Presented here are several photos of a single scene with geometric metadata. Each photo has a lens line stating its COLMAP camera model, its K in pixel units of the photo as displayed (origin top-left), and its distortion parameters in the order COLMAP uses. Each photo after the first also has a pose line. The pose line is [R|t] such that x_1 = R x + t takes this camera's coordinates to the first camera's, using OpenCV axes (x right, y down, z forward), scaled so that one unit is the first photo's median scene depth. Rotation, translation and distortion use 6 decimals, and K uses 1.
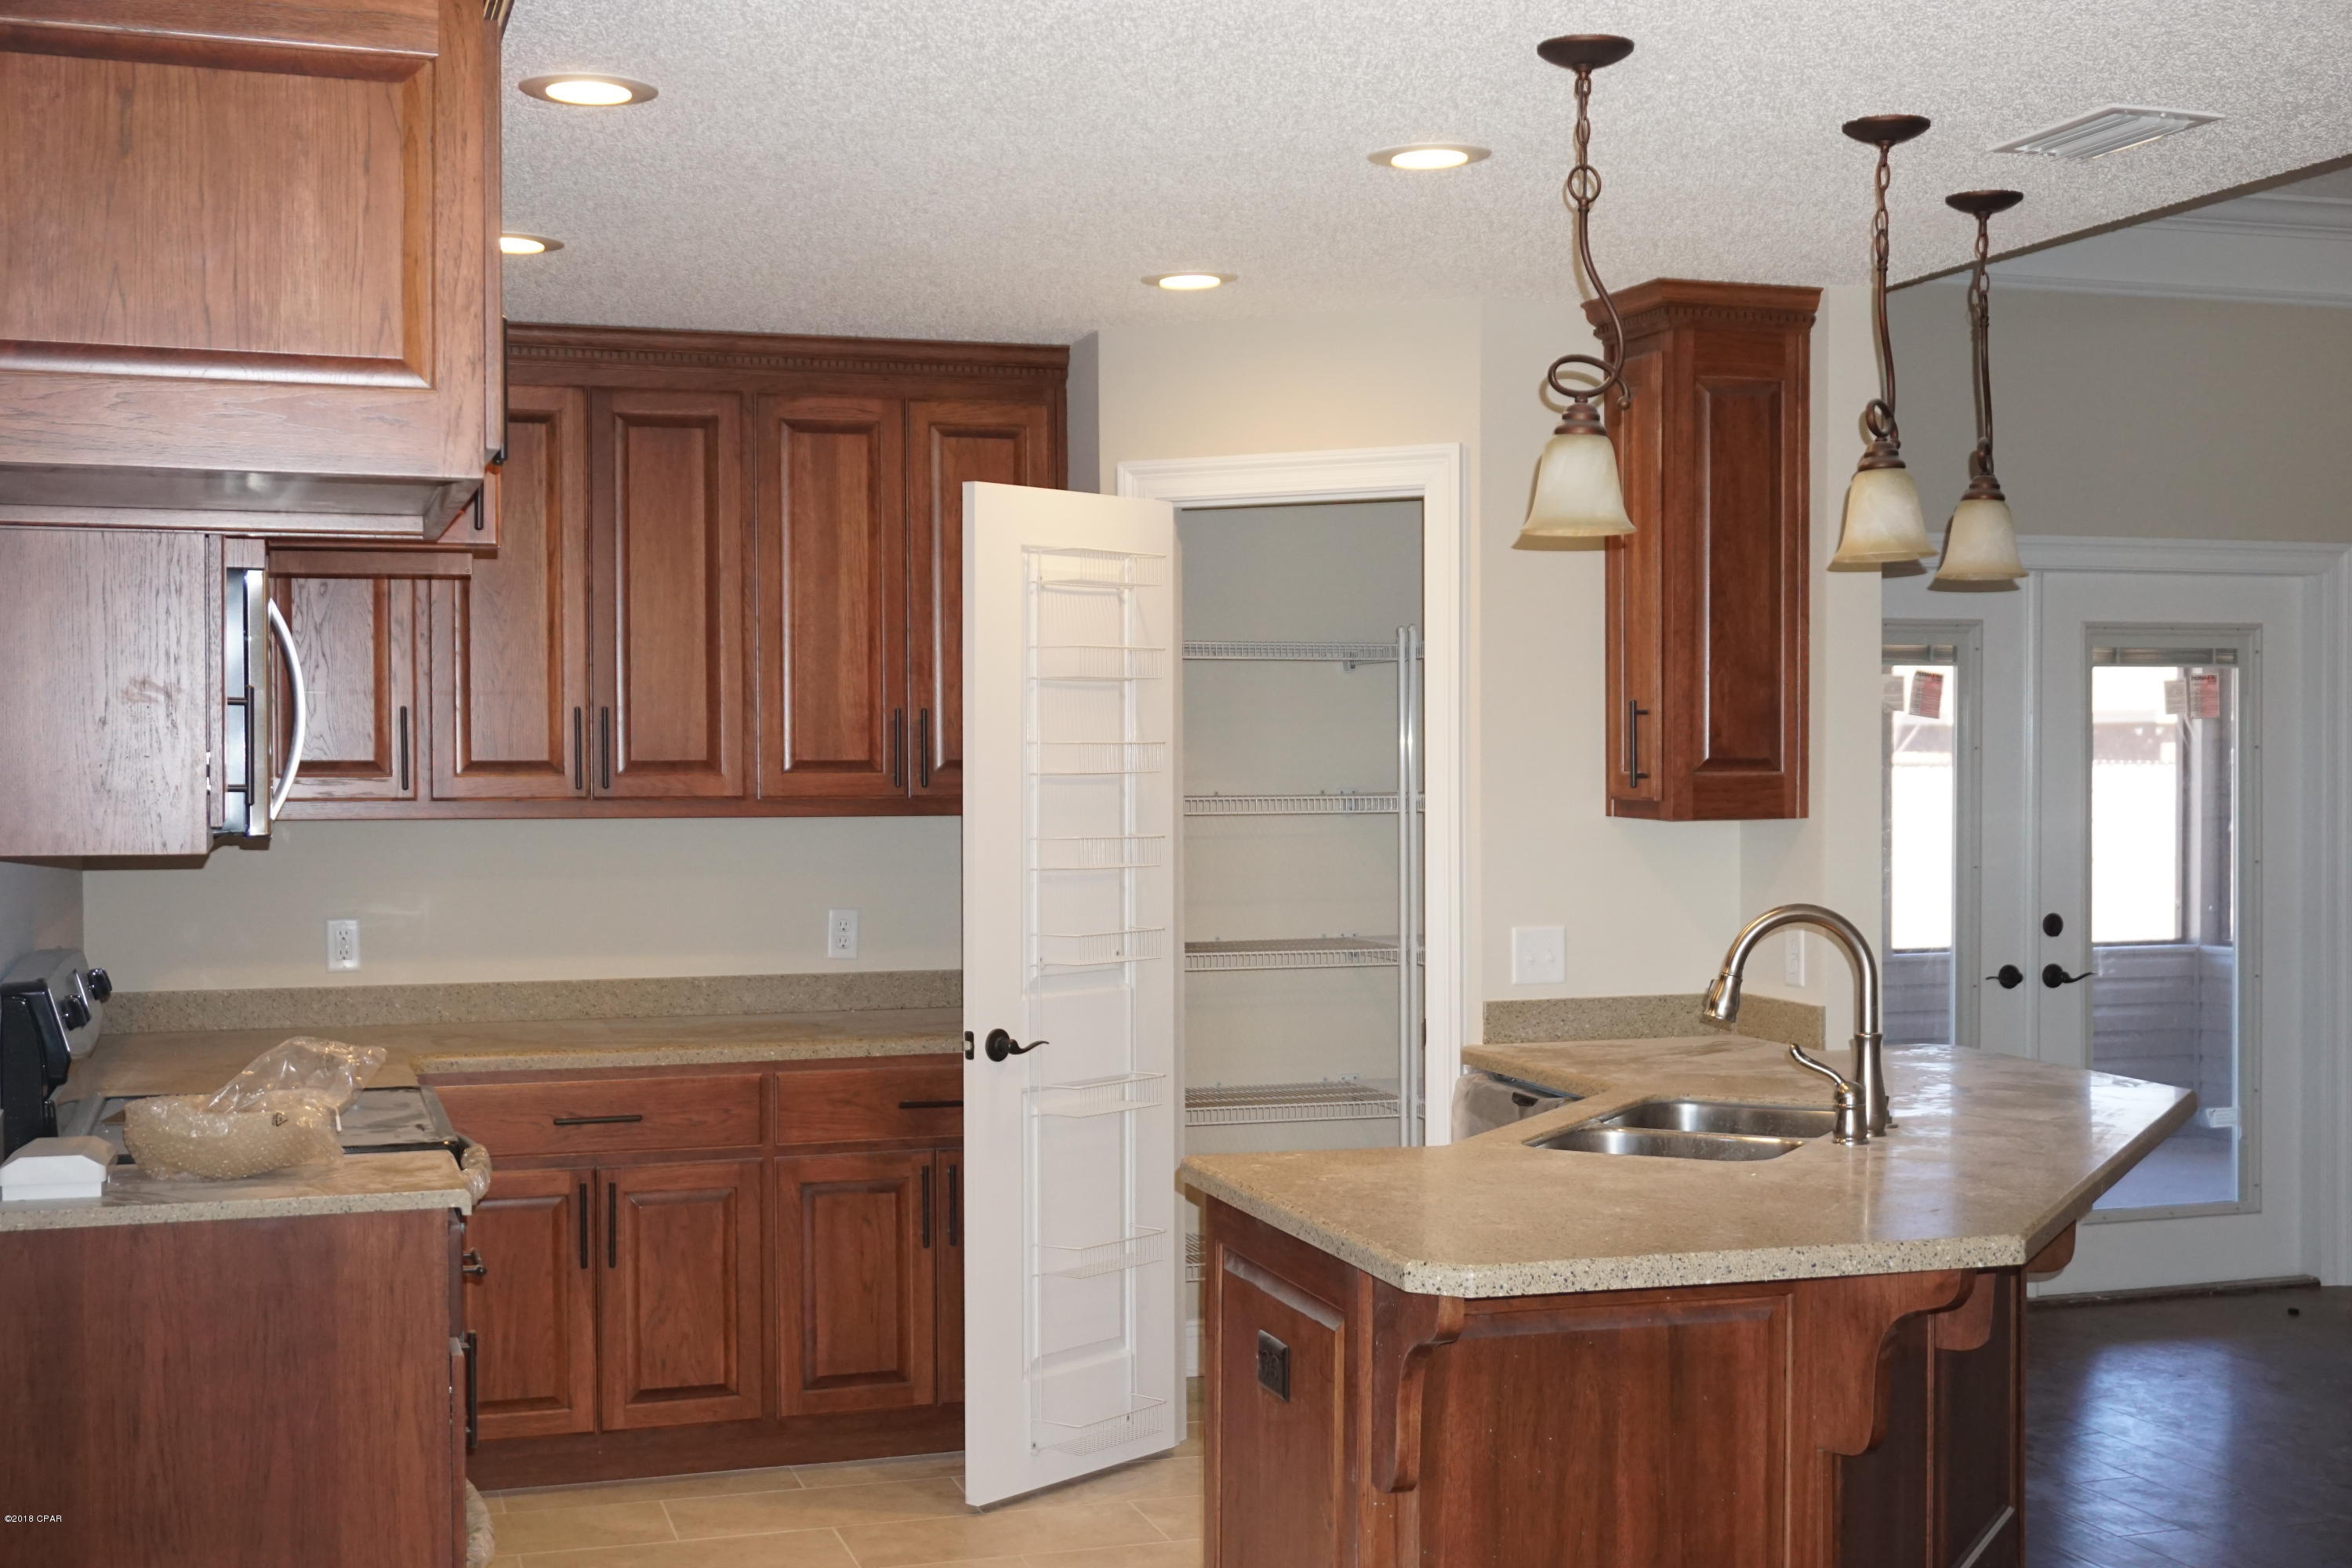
lens RADIAL K [[2678.9, 0, 1176.0], [0, 2678.9, 784.0], [0, 0, 1]] dist [-0.005583, -0.050859]
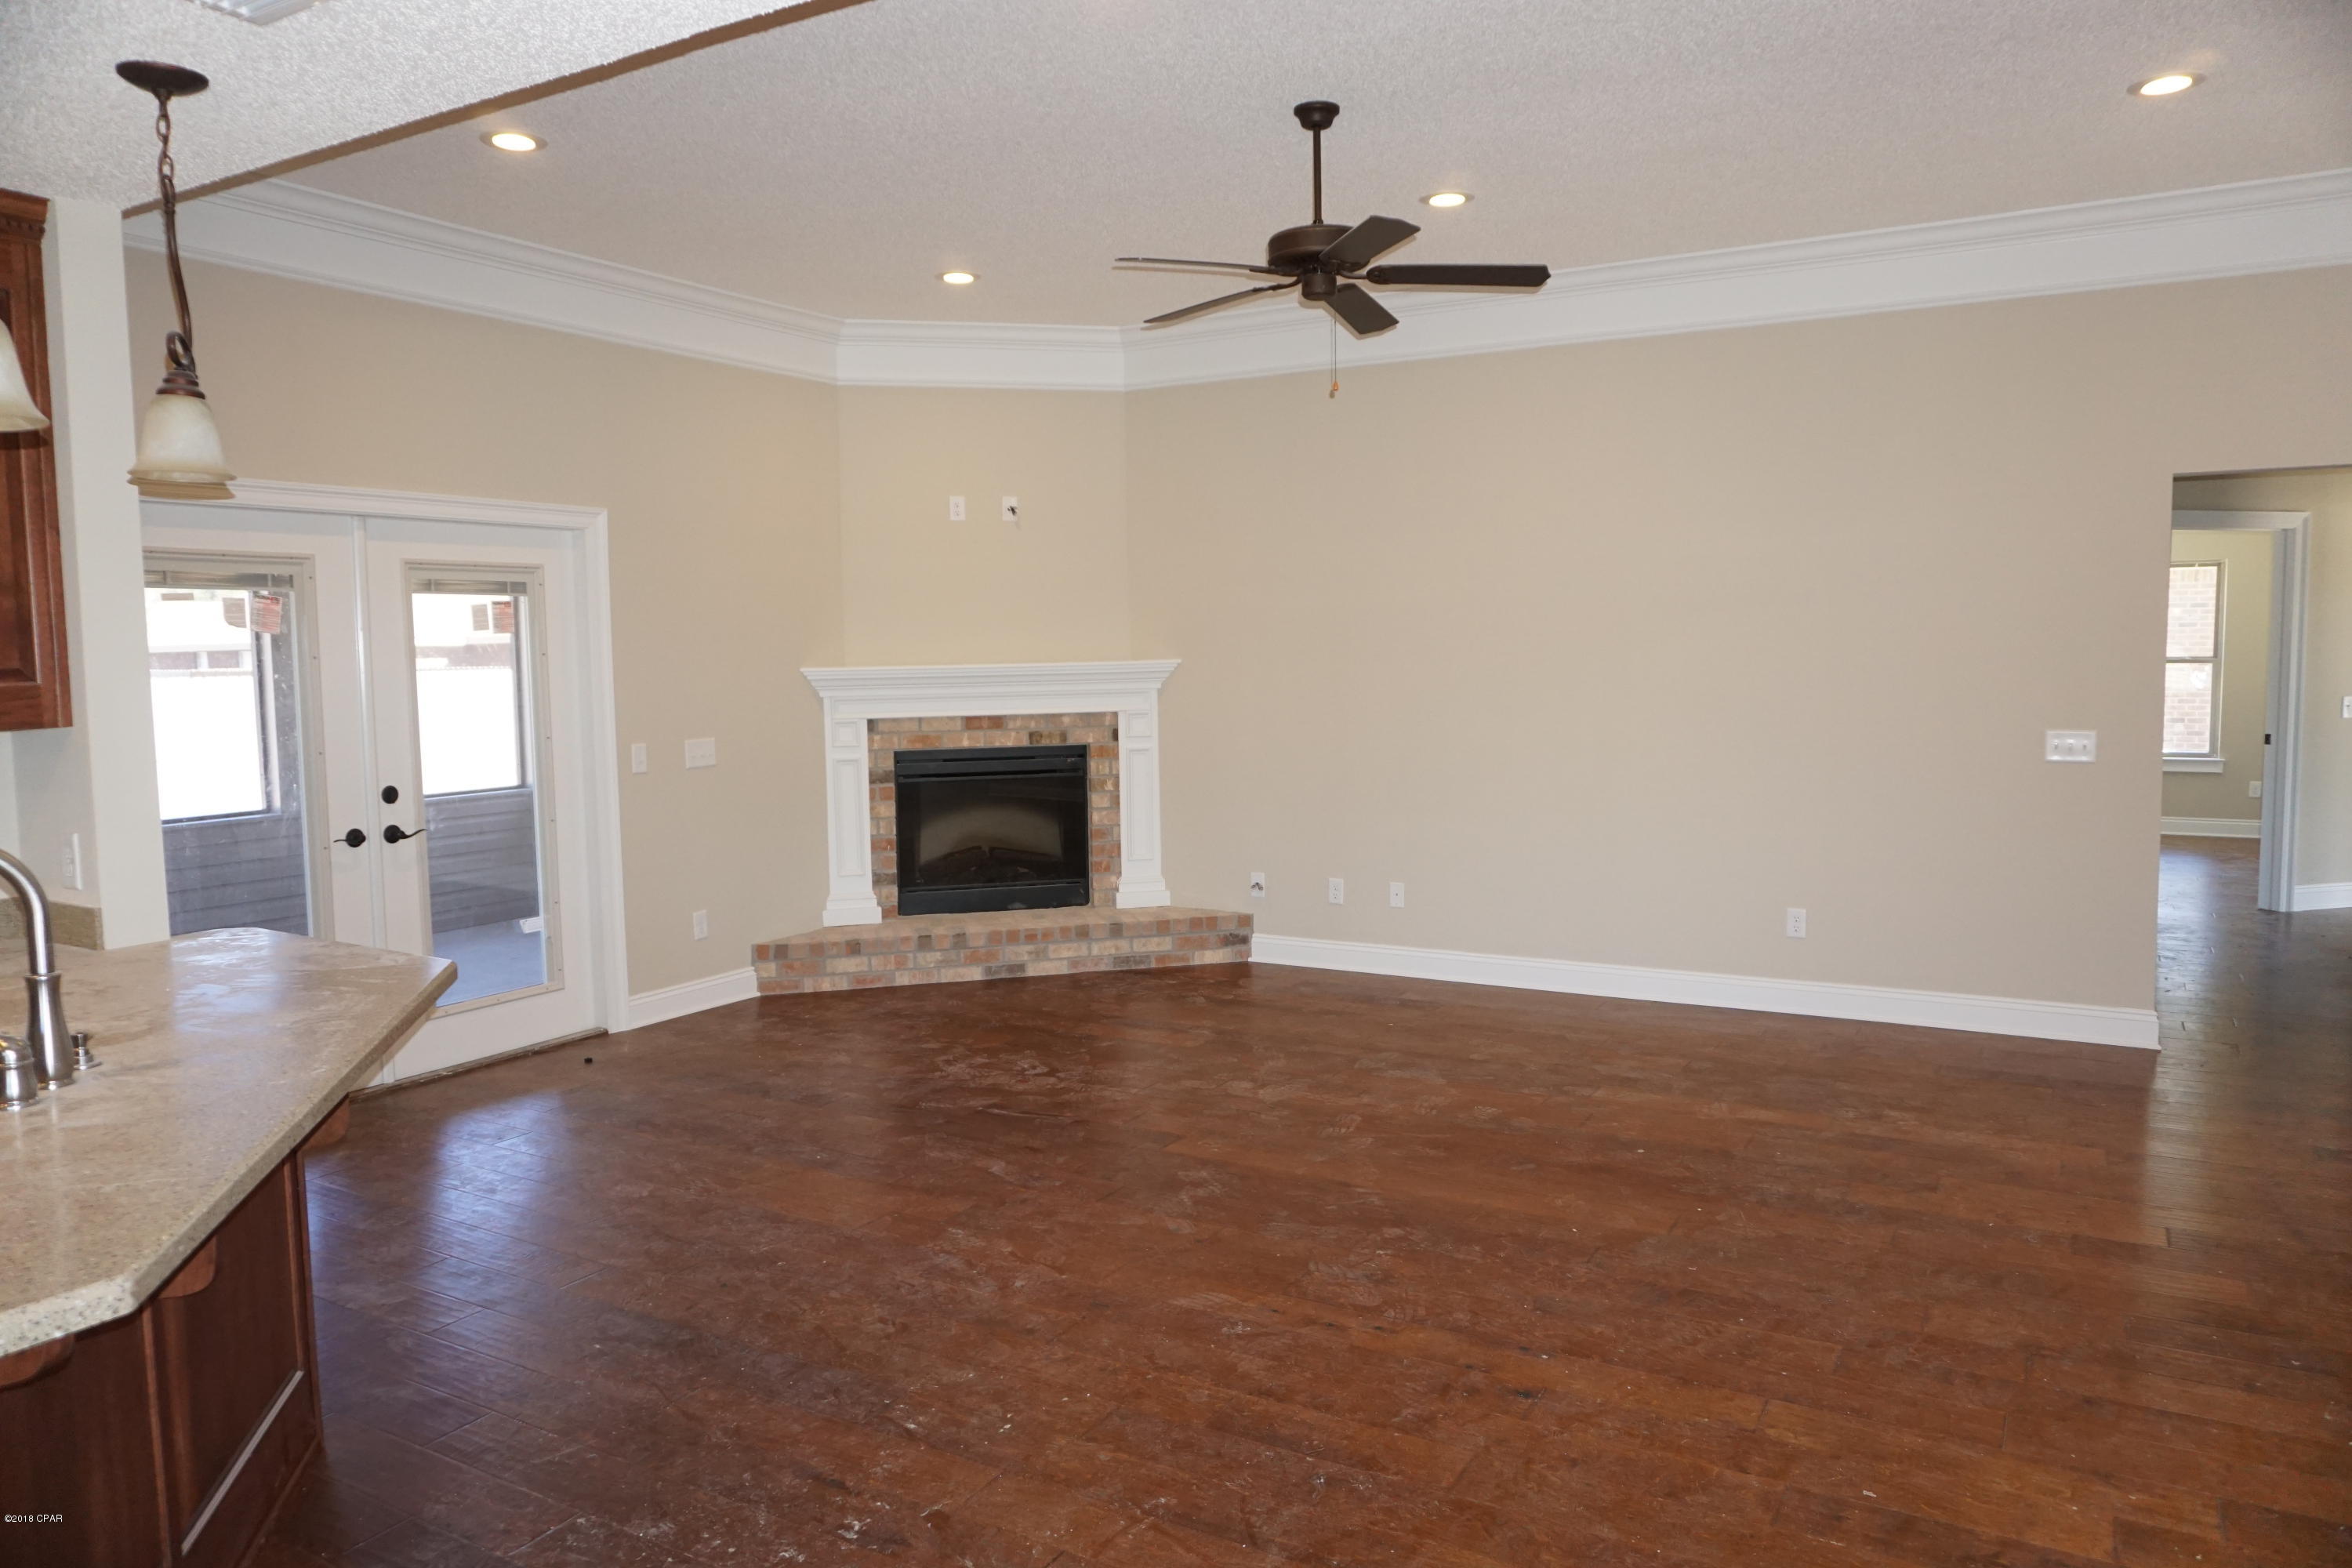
lens RADIAL K [[1567.6, 0, 1176.0], [0, 1567.6, 784.0], [0, 0, 1]] dist [-0.047648, 0.042468]
pose [[0.736043, -0.065902, 0.673719, 0.120505], [0.020533, 0.996965, 0.075089, -0.001055], [-0.676623, -0.041435, 0.735163, 0.227500]]
